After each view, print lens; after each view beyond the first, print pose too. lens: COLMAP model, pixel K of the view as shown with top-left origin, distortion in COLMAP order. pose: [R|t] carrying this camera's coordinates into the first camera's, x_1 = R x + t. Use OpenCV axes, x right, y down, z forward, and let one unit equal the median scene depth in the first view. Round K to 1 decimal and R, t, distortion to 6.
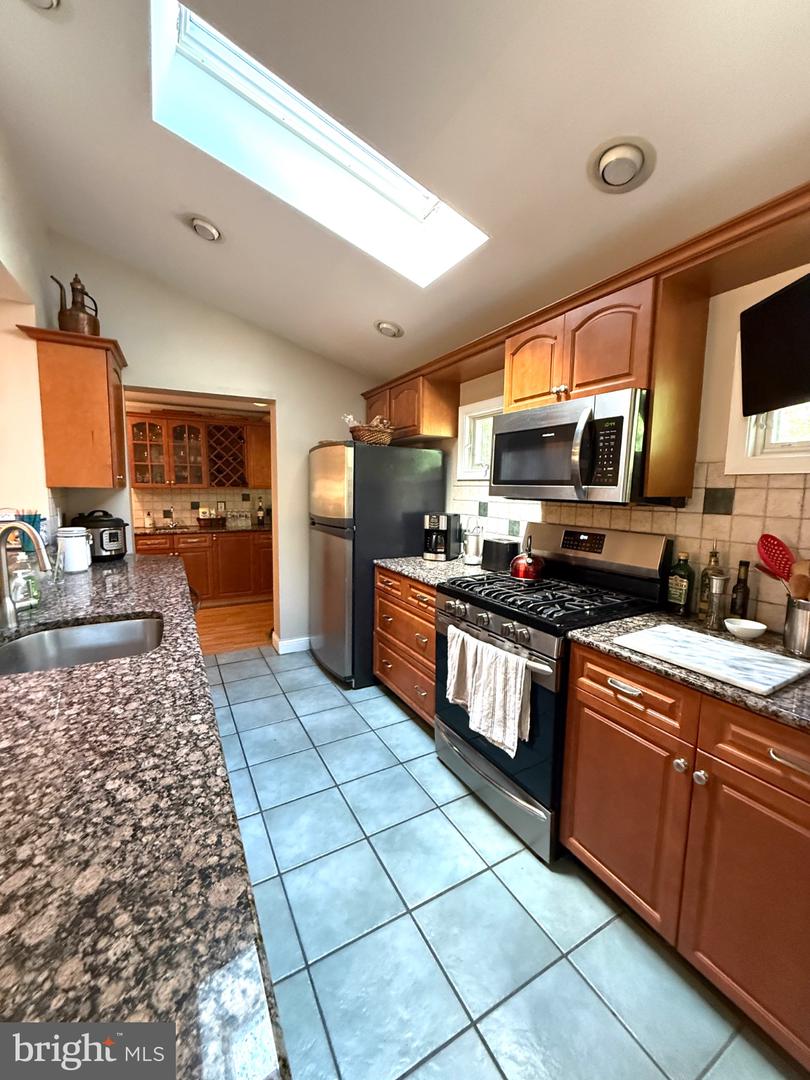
lens RADIAL K [[430.8, 0, 406.4], [0, 430.8, 539.0], [0, 0, 1]] dist [-0.001080, 0.000020]
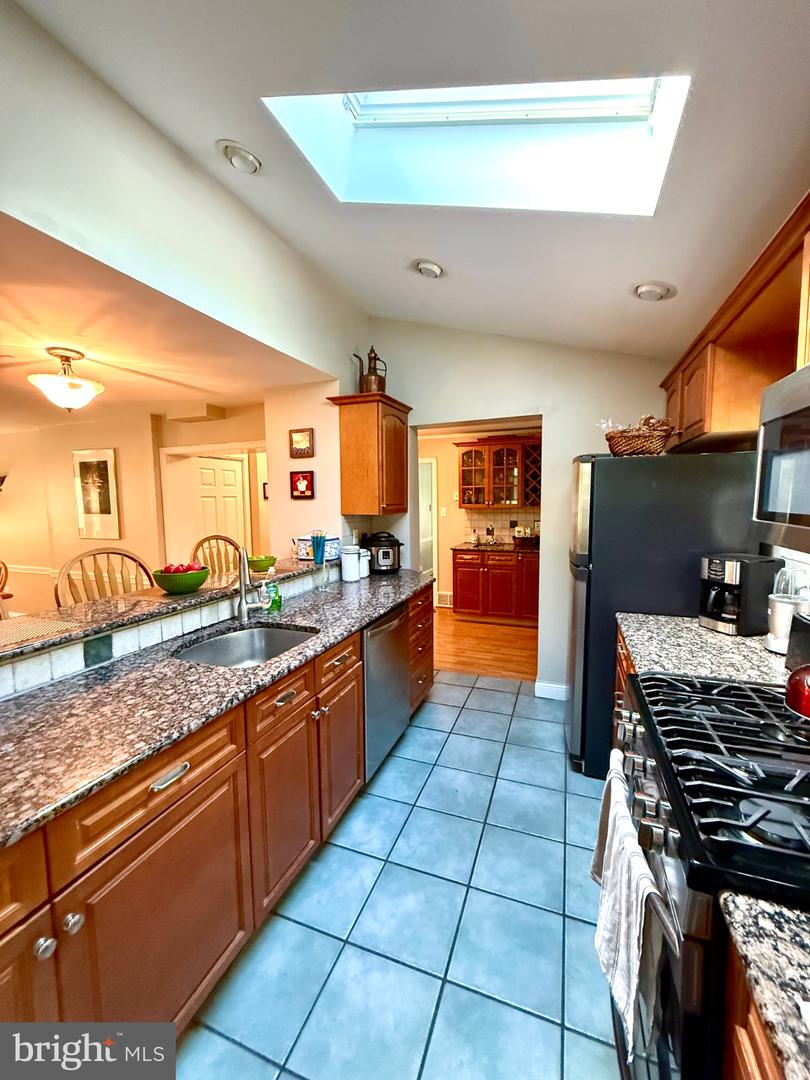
lens RADIAL K [[430.8, 0, 406.6], [0, 430.8, 537.5], [0, 0, 1]] dist [-0.001080, 0.000020]
pose [[0.643473, 0.047641, -0.763985, 0.289566], [-0.070452, 0.997511, 0.002864, -0.064511], [0.762220, 0.051981, 0.645227, 0.287823]]
